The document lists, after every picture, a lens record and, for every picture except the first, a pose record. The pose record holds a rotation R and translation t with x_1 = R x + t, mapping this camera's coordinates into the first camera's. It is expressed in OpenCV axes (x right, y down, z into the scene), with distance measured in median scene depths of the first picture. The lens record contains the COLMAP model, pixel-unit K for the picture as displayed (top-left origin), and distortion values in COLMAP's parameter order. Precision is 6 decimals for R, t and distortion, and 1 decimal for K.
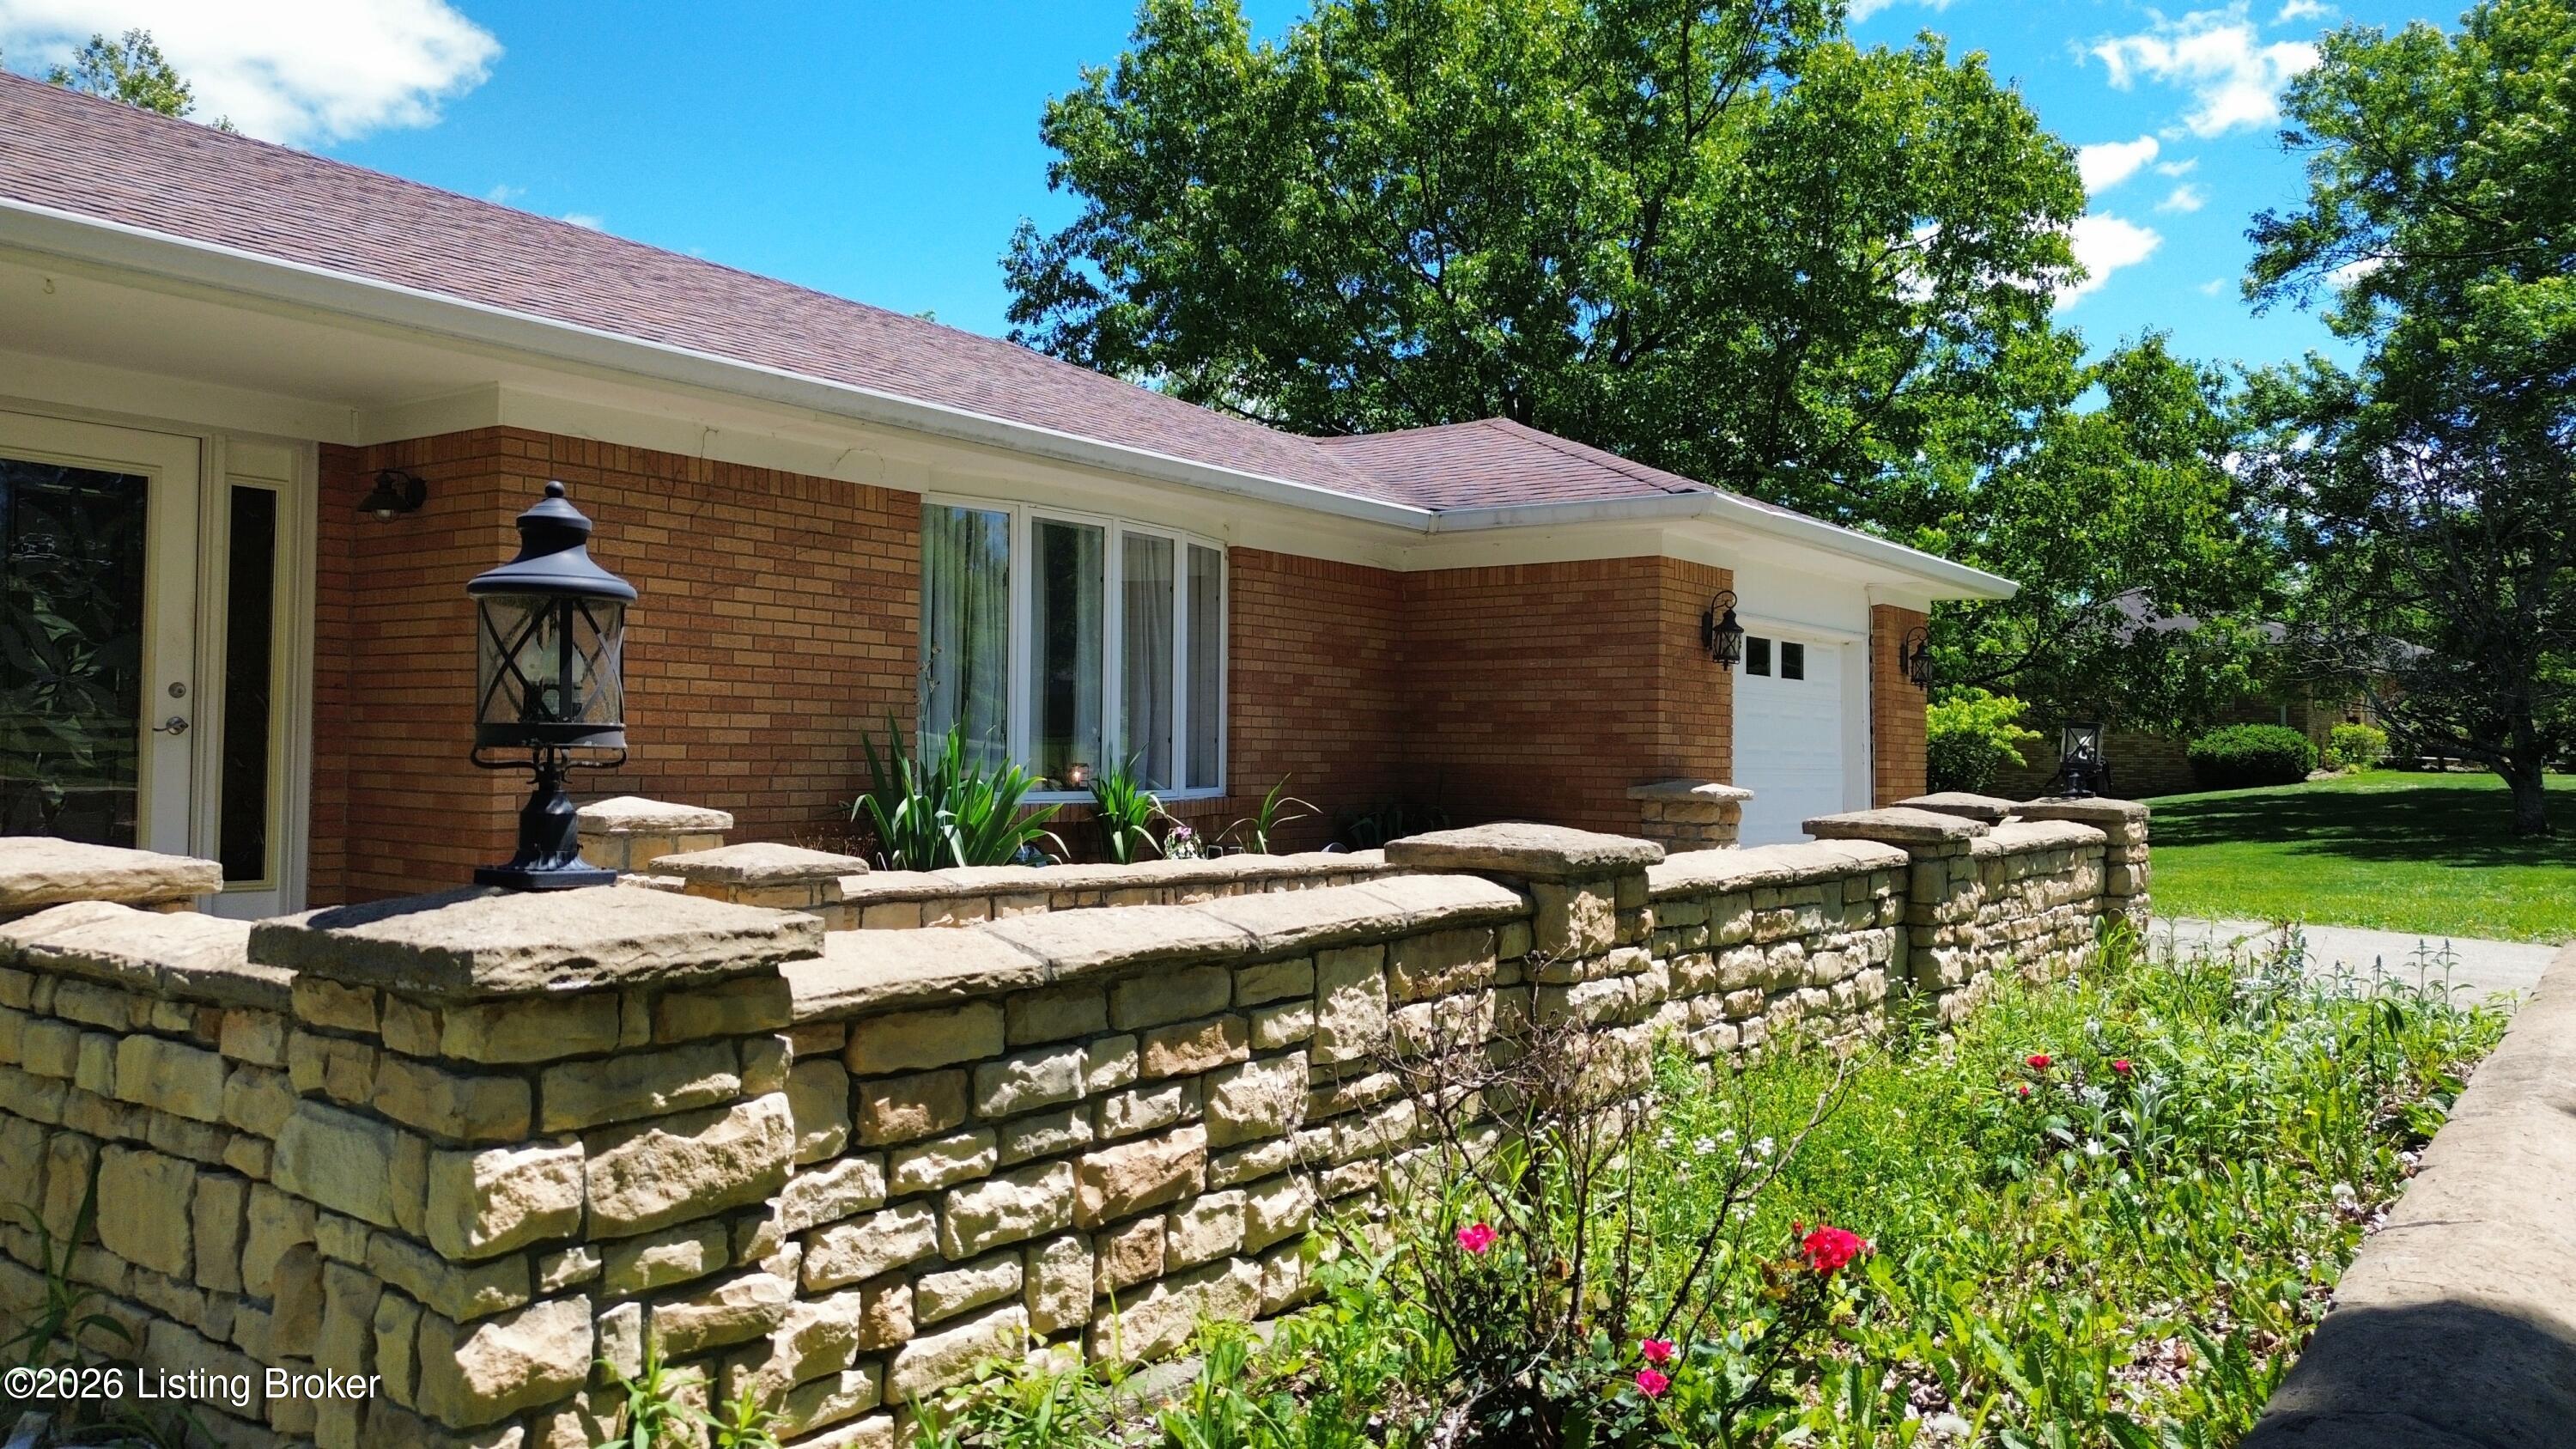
lens RADIAL K [[1795.0, 0, 1288.0], [0, 1795.0, 724.5], [0, 0, 1]] dist [0.107539, -0.135367]
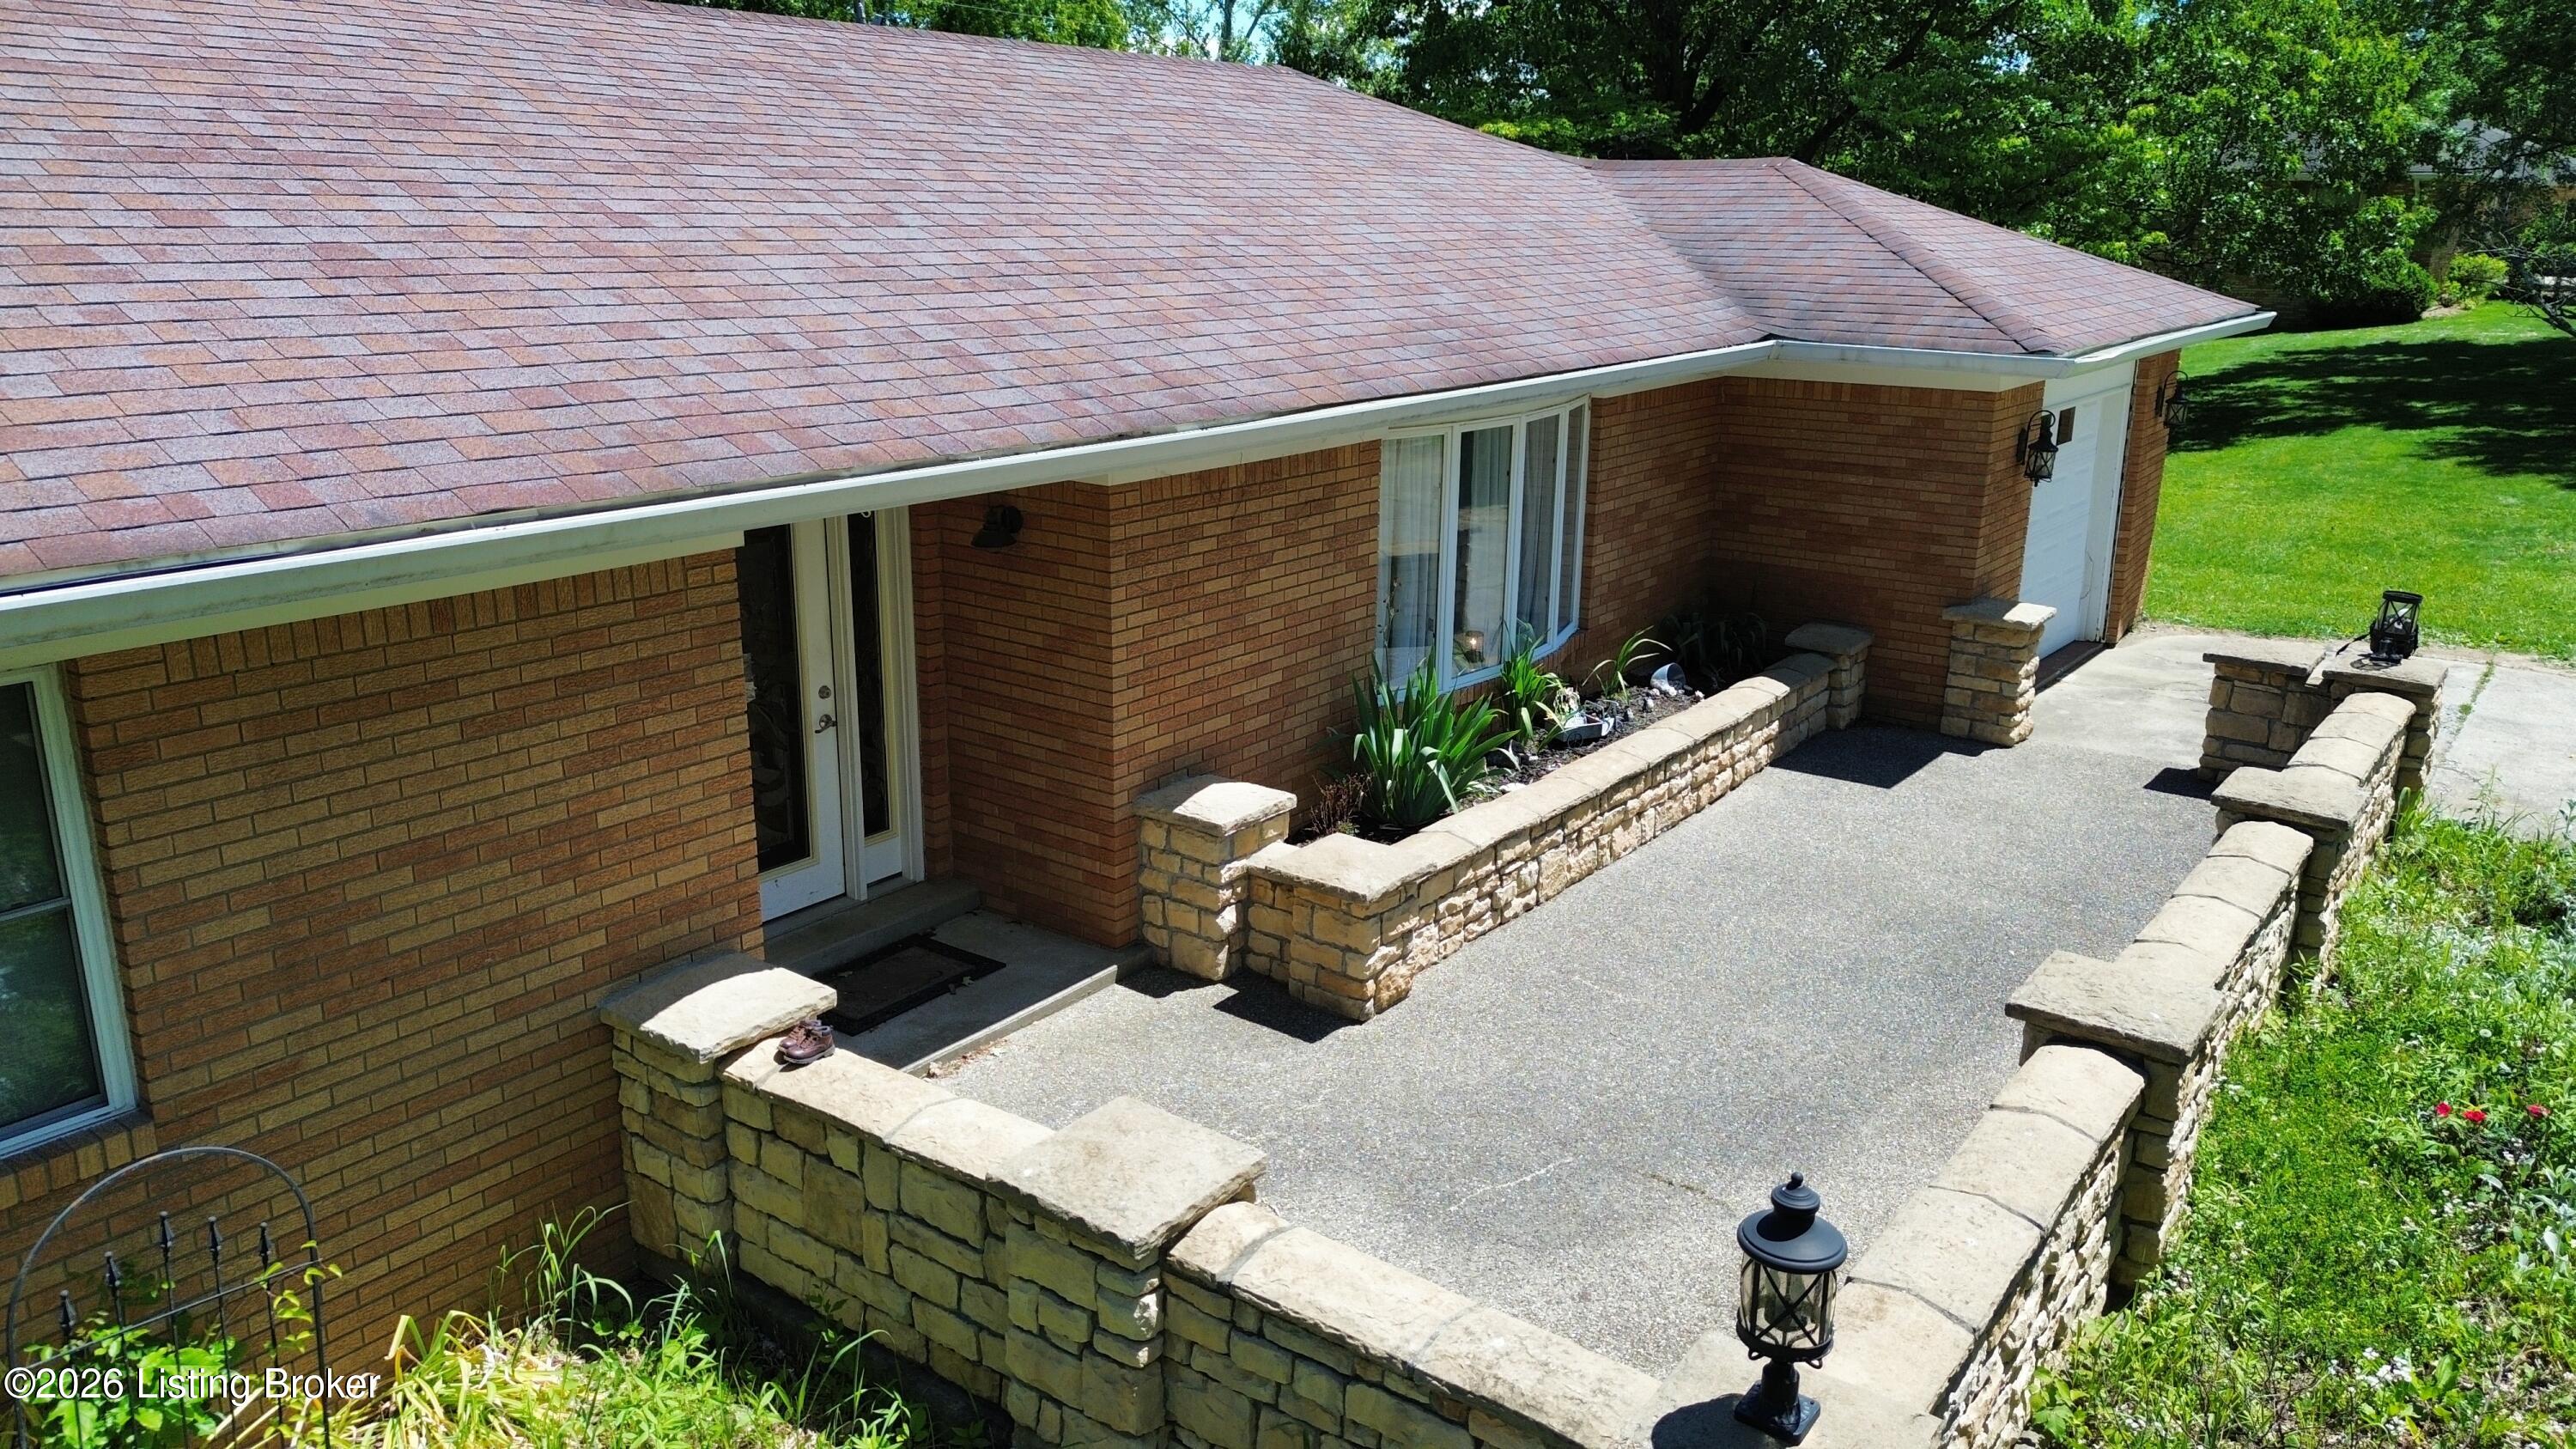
lens RADIAL K [[1838.4, 0, 1267.7], [0, 1838.4, 721.4], [0, 0, 1]] dist [0.028943, -0.031867]
pose [[0.999900, -0.001707, -0.014050, -0.282899], [0.005707, 0.957058, 0.289840, -0.314198], [0.012952, -0.289891, 0.956972, -0.117459]]
